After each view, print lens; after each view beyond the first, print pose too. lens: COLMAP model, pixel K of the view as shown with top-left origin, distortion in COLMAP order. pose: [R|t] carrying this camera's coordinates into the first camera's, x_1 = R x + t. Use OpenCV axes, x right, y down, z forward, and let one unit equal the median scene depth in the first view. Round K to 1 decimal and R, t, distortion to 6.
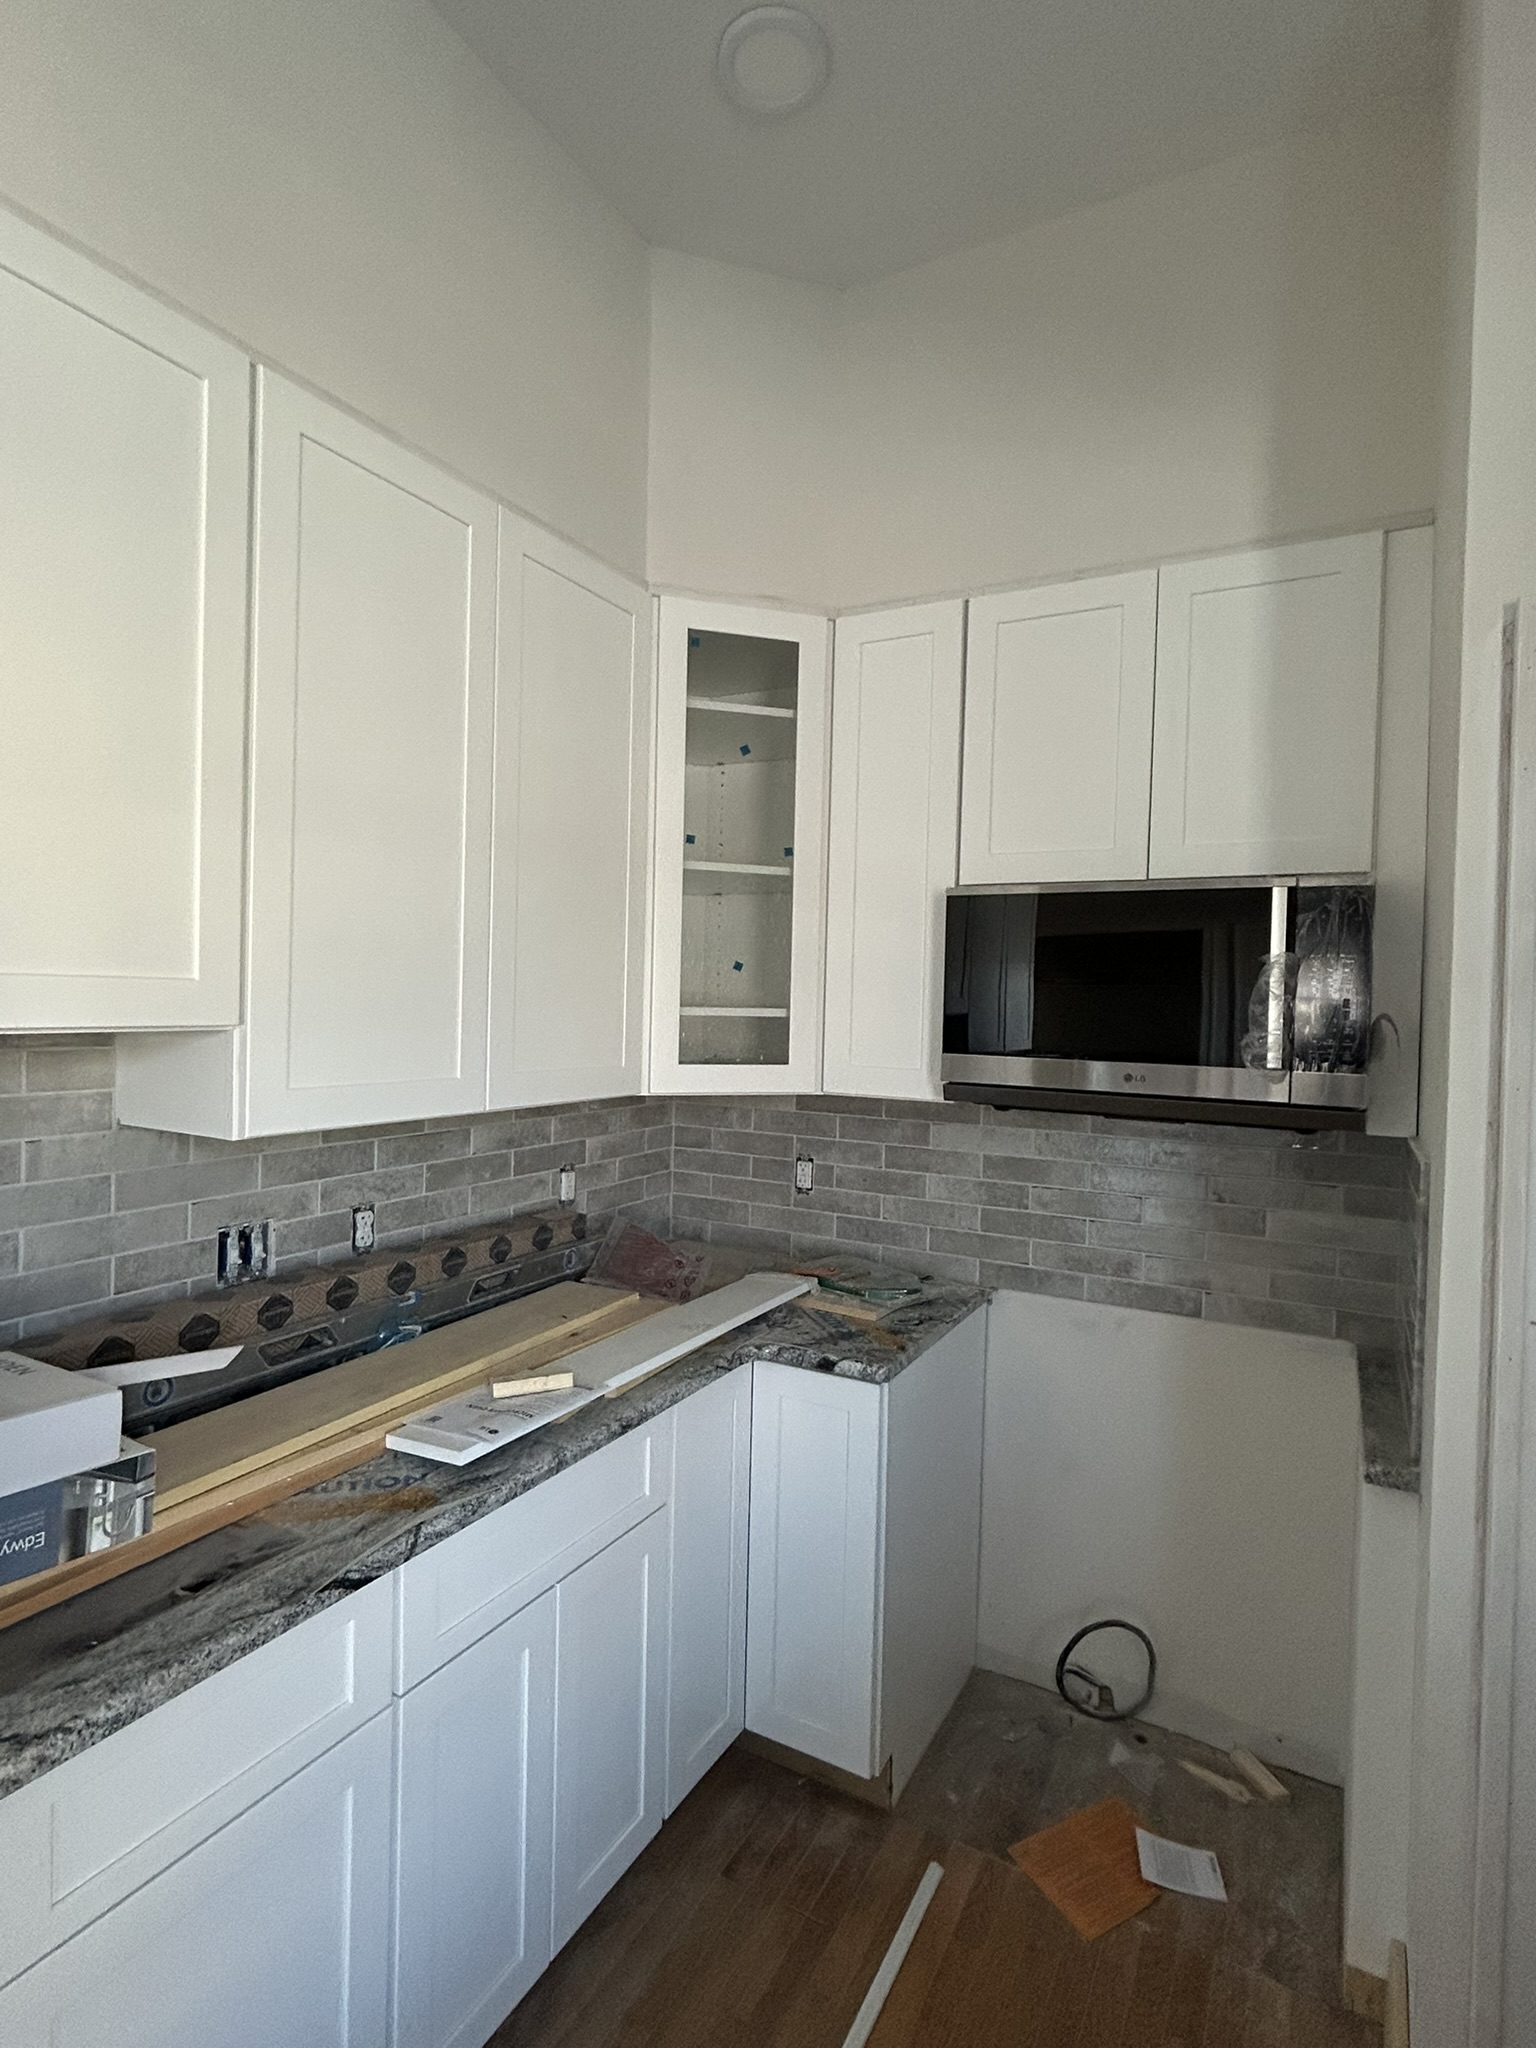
lens RADIAL K [[1032.6, 0, 772.9], [0, 1032.6, 1025.3], [0, 0, 1]] dist [0.001946, -0.000088]
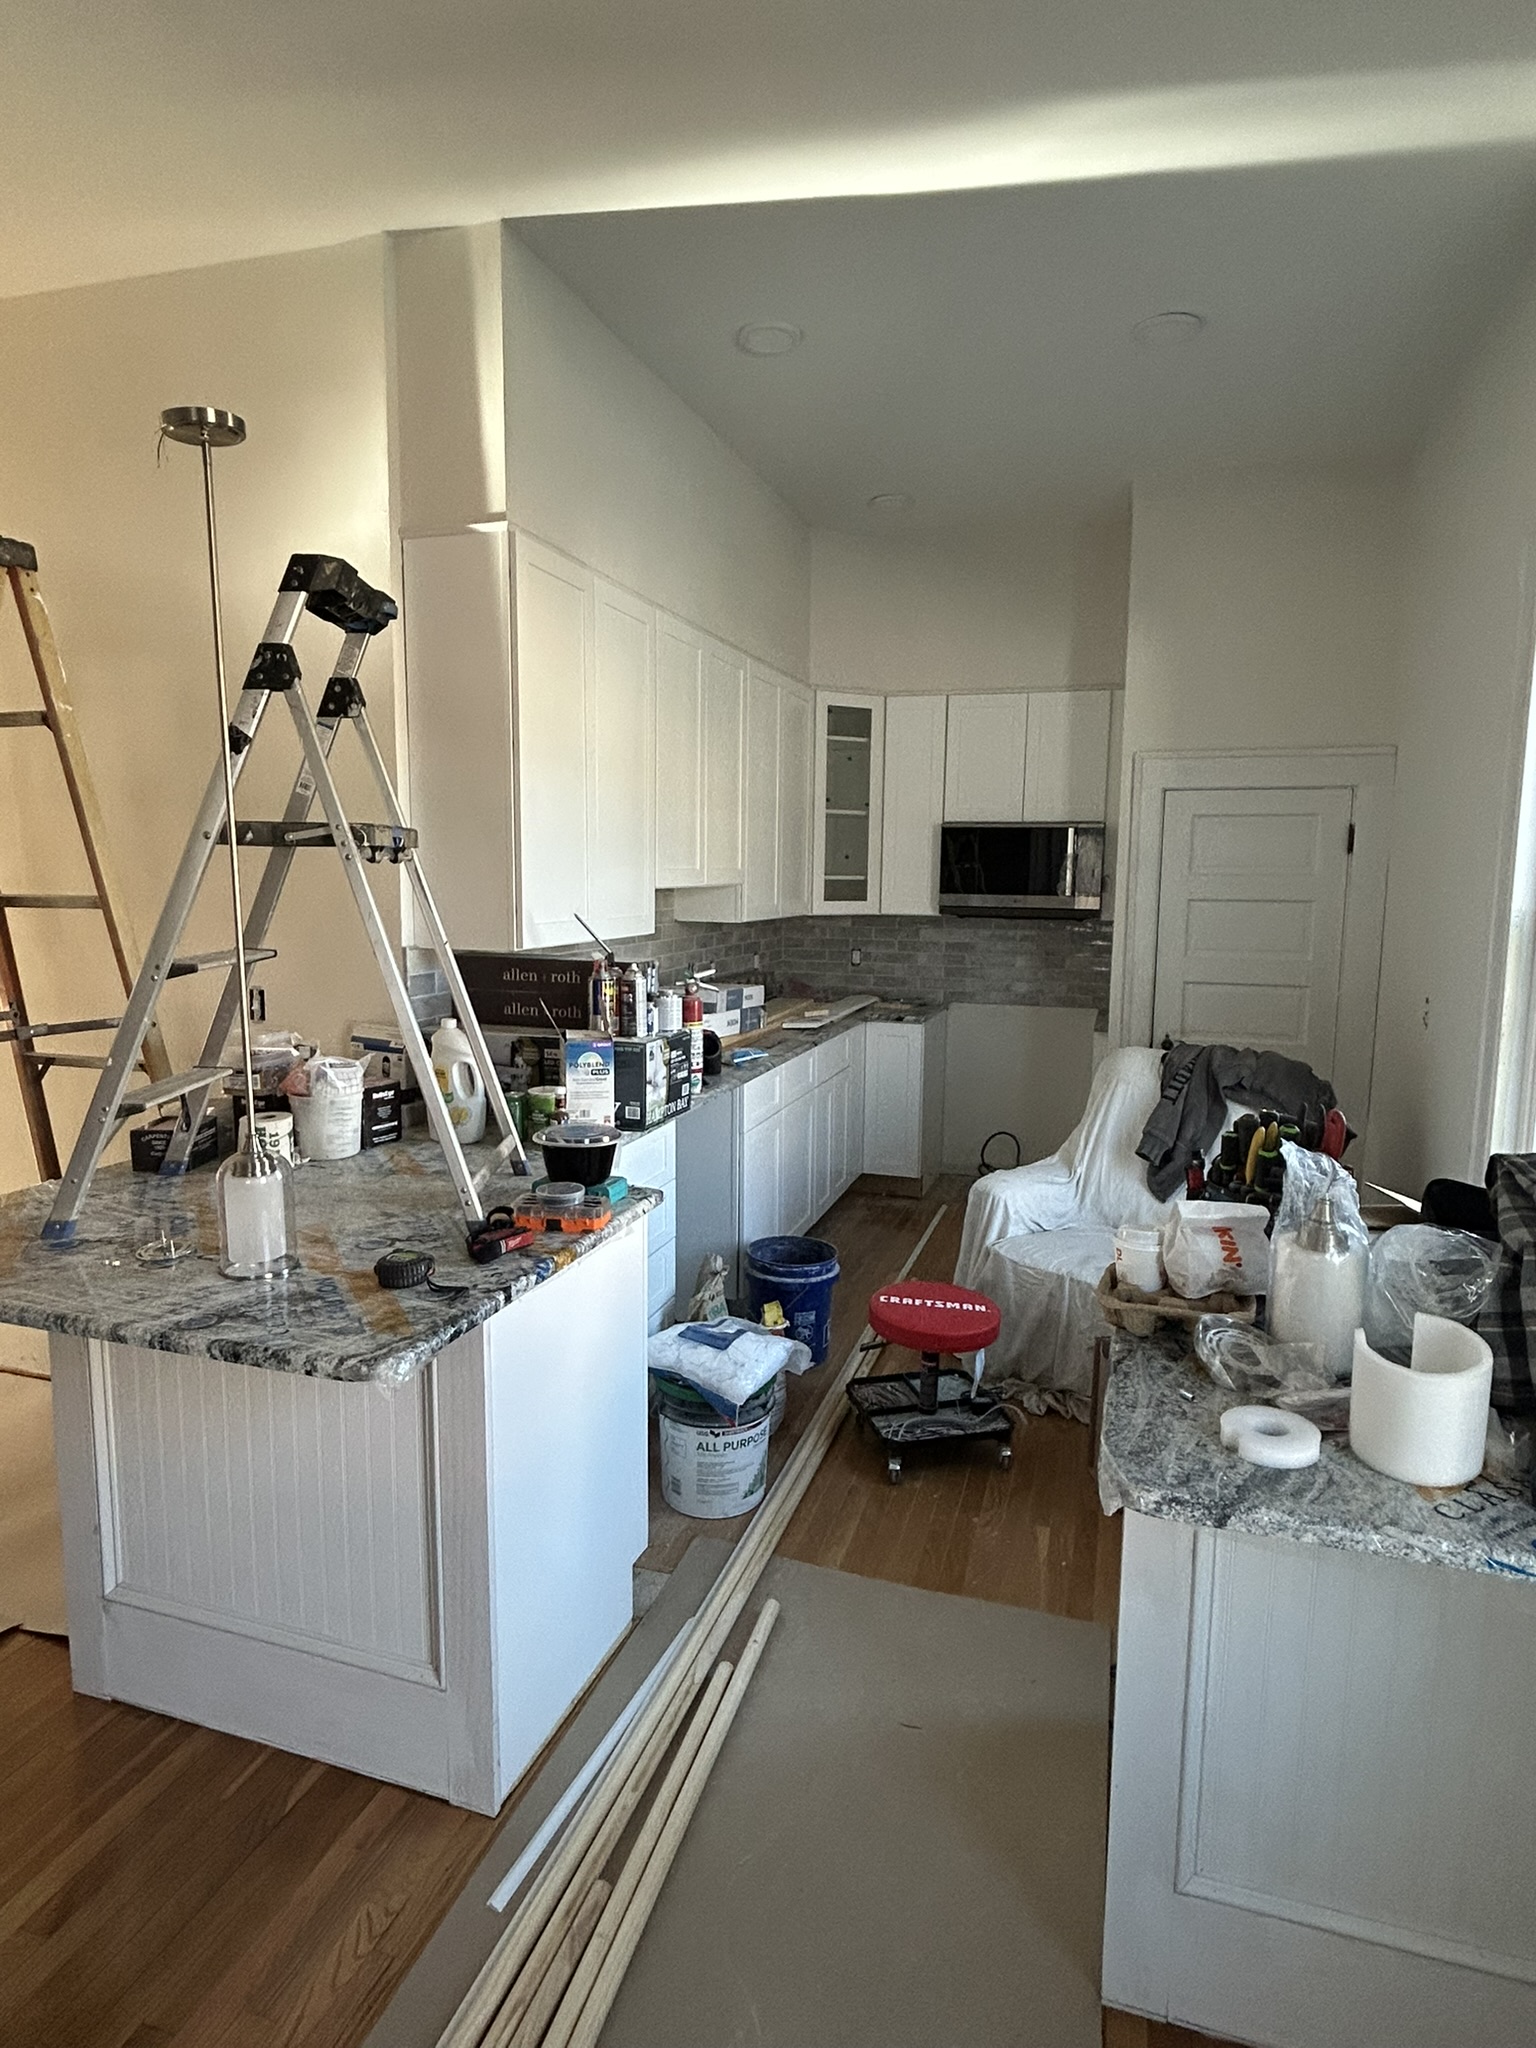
lens RADIAL K [[1154.8, 0, 765.3], [0, 1154.8, 1024.2], [0, 0, 1]] dist [0.000597, -0.000001]
pose [[0.983104, -0.037810, 0.179103, -0.690378], [0.017726, 0.993501, 0.112437, 0.019341], [-0.182190, -0.107363, 0.977384, -1.501352]]
